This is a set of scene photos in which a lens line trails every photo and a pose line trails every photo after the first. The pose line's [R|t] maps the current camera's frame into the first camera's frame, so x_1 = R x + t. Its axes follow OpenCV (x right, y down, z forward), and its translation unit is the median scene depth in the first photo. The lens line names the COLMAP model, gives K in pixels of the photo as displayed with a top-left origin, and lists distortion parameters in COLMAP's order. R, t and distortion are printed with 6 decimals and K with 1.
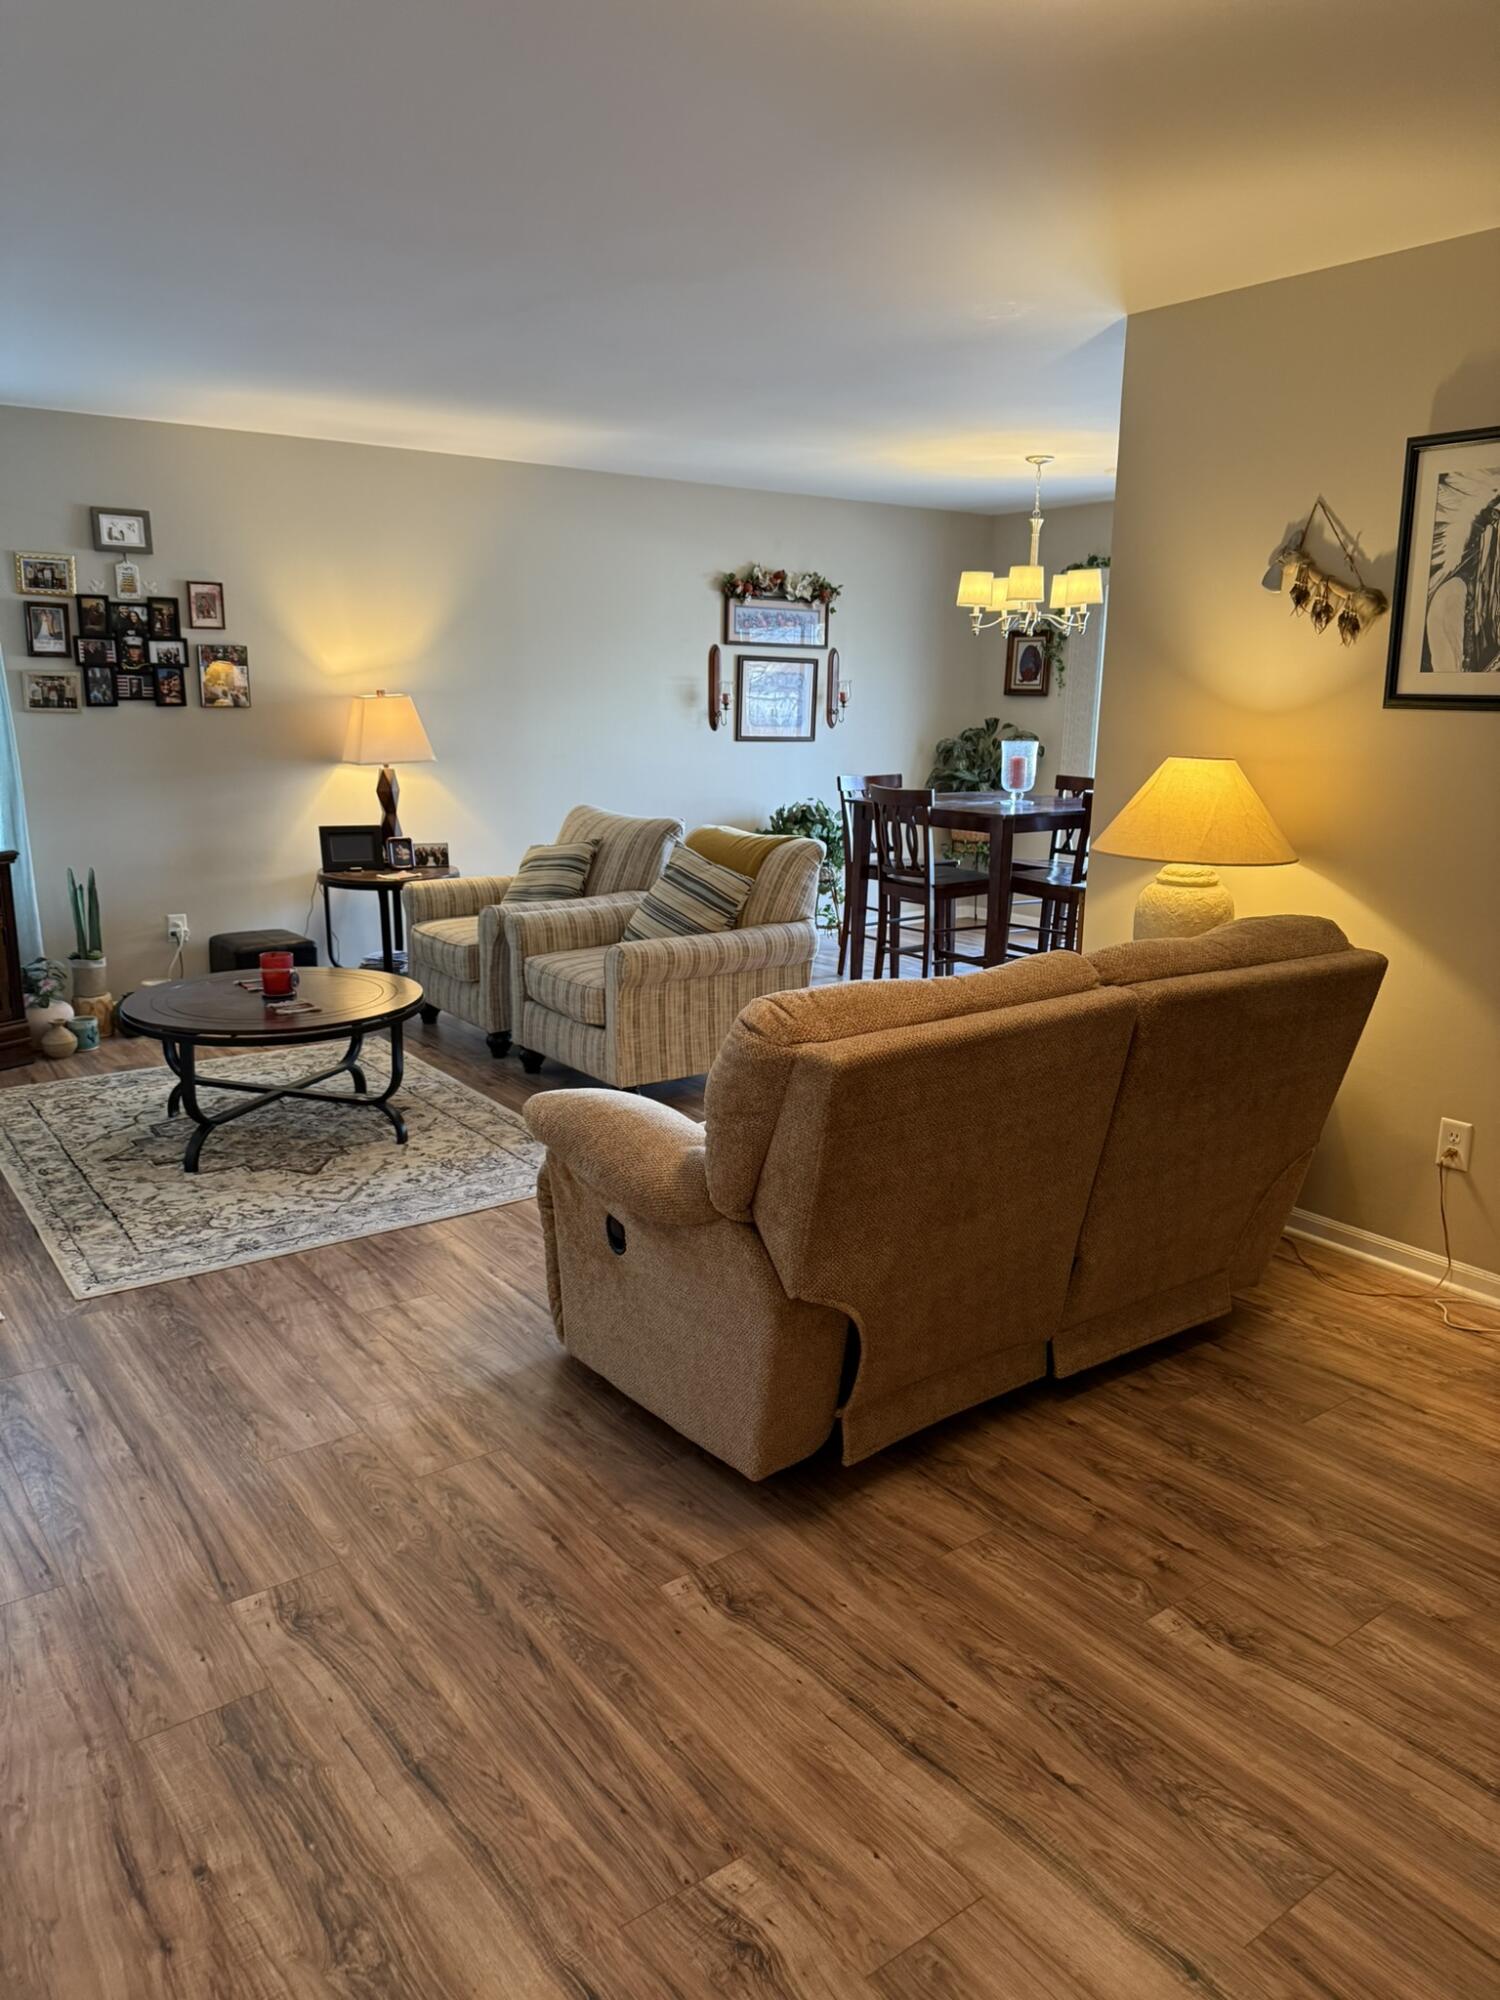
lens RADIAL K [[1425.1, 0, 750.0], [0, 1425.1, 1000.0], [0, 0, 1]] dist [0.017057, 0.000763]
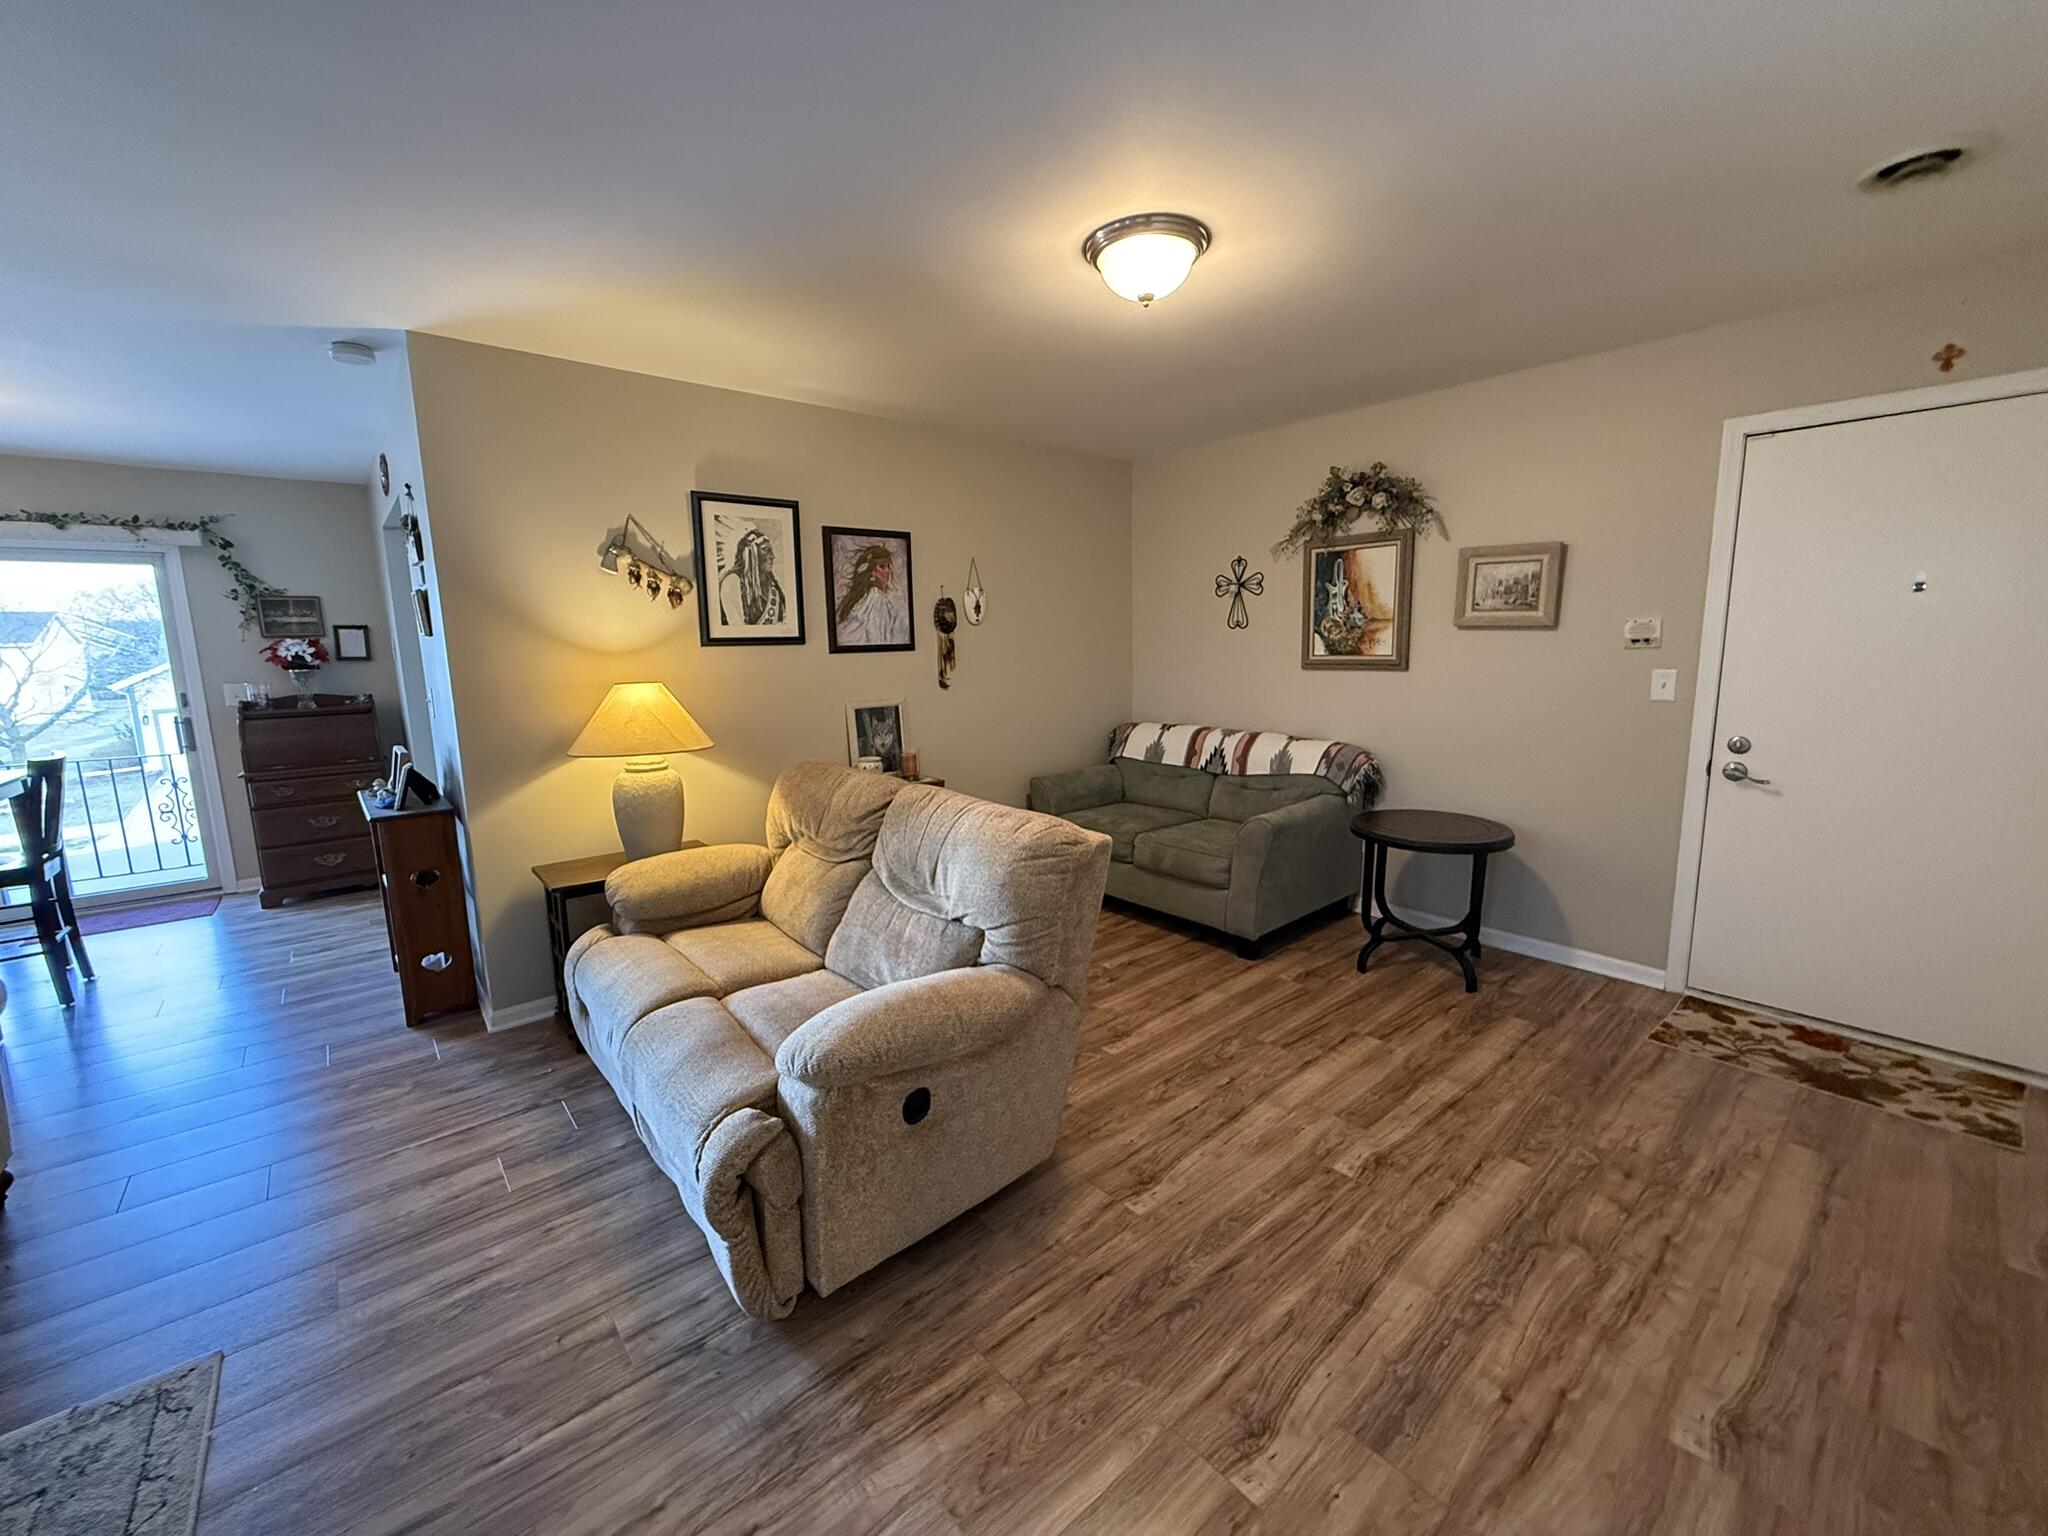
lens RADIAL K [[812.3, 0, 1024.0], [0, 812.3, 768.0], [0, 0, 1]] dist [0.011095, -0.000334]
pose [[-0.064678, -0.169043, 0.983484, -0.576482], [0.239832, 0.954028, 0.179752, -0.155781], [-0.968658, 0.247497, -0.021163, 0.718476]]
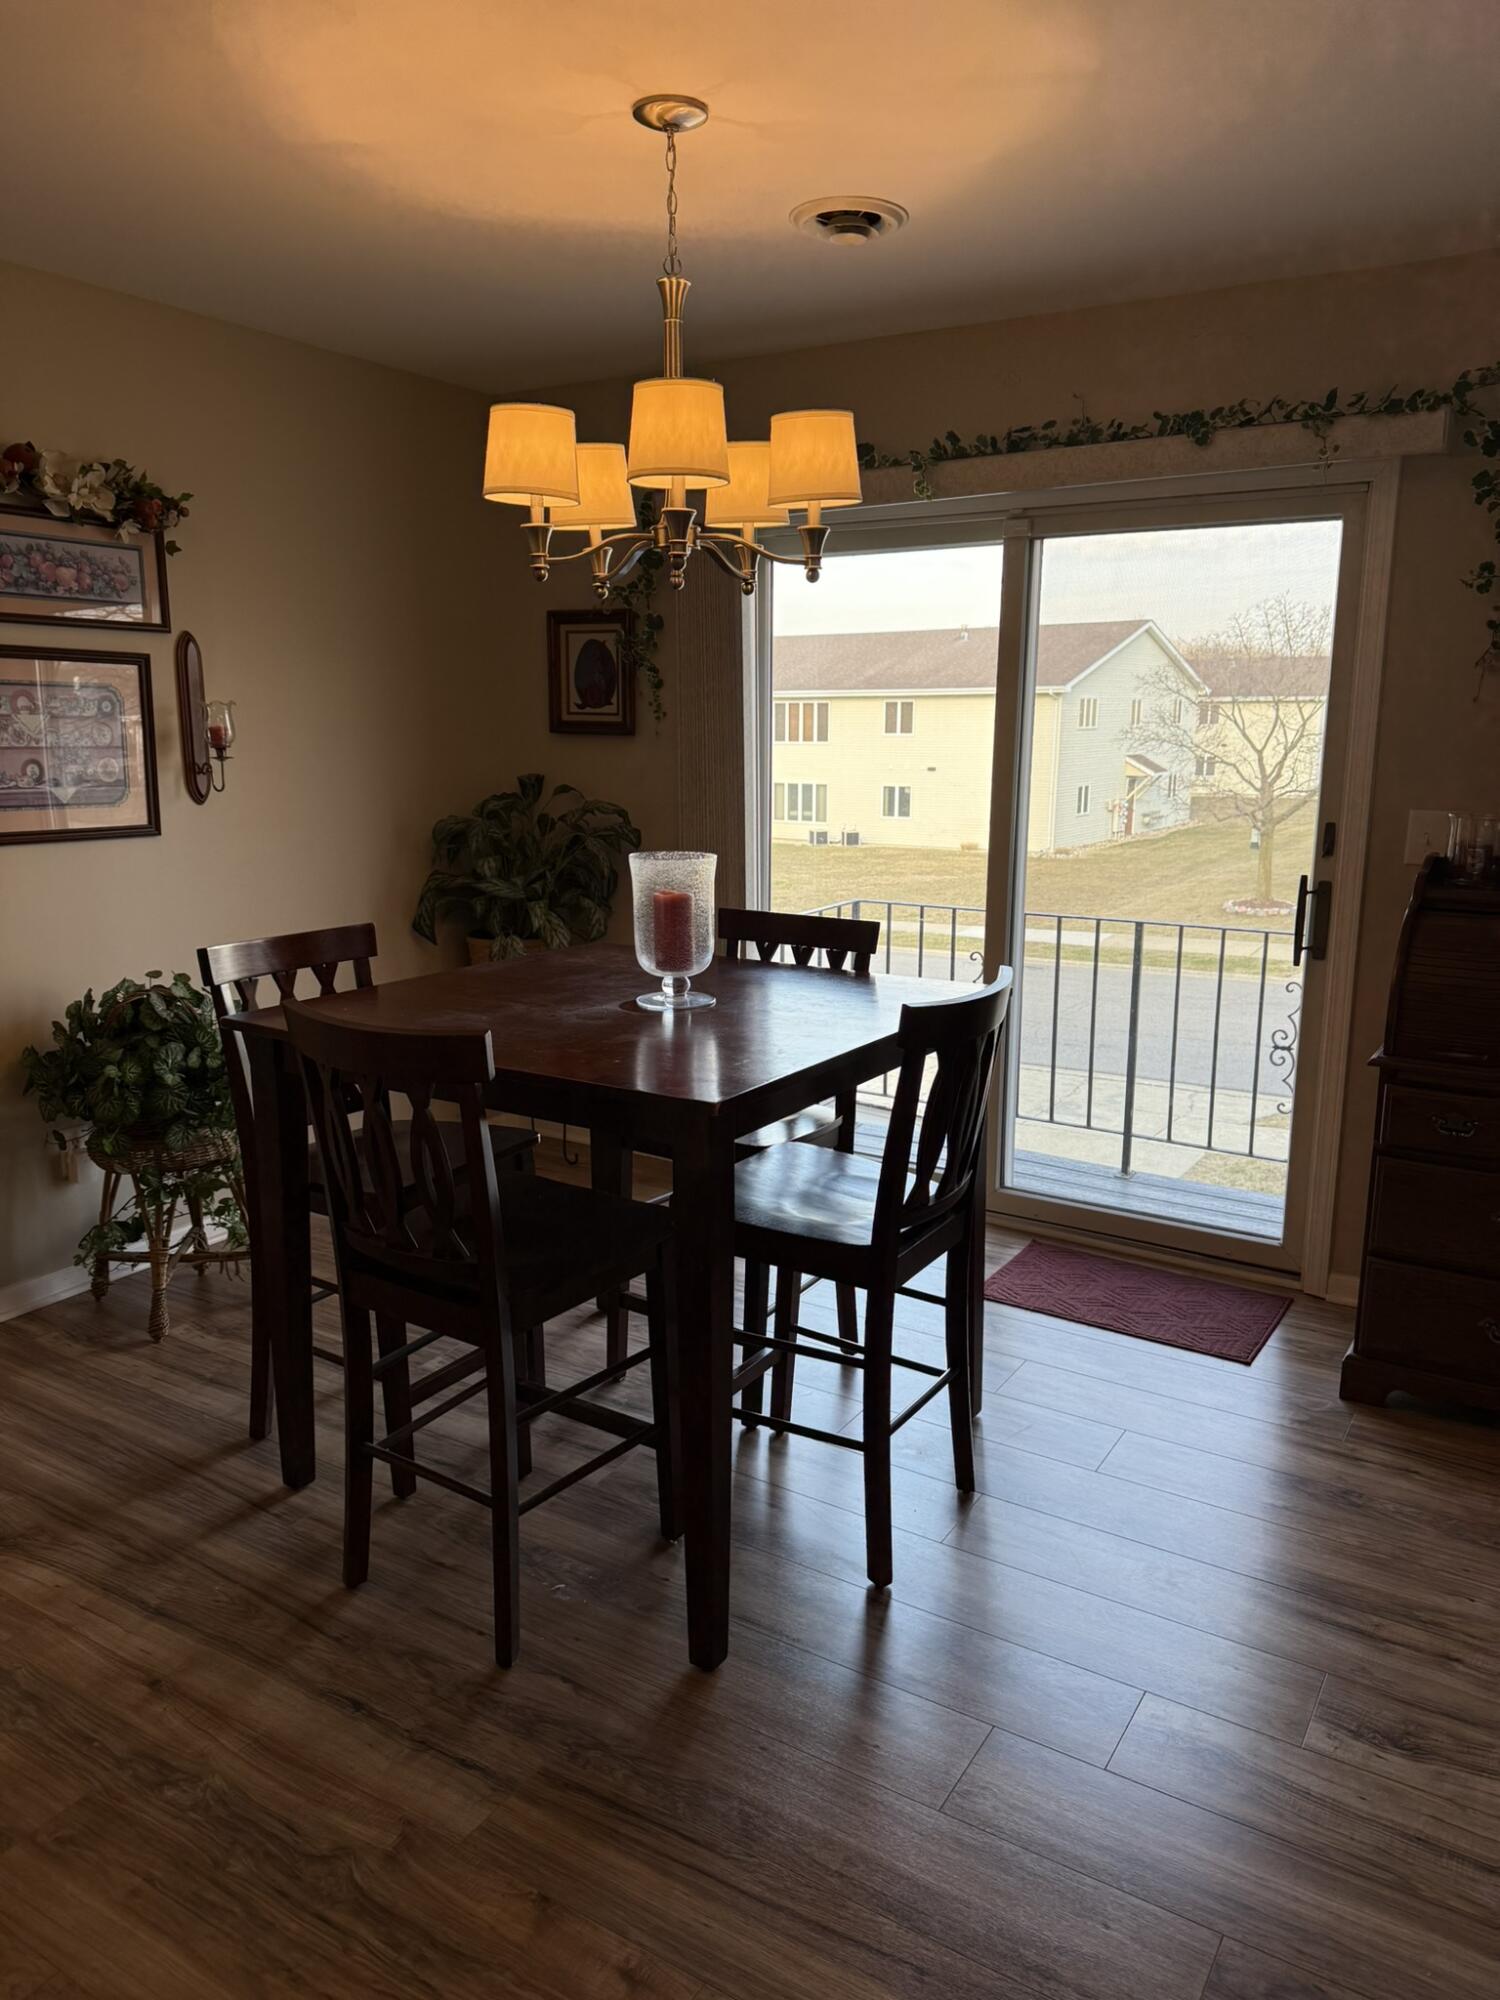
lens RADIAL K [[1398.9, 0, 784.2], [0, 1398.9, 1004.6], [0, 0, 1]] dist [0.127418, -0.000579]
pose [[0.922346, -0.085532, 0.376778, 0.124417], [0.090926, 0.995852, 0.003481, -0.265409], [-0.375513, 0.031048, 0.926297, 1.201843]]
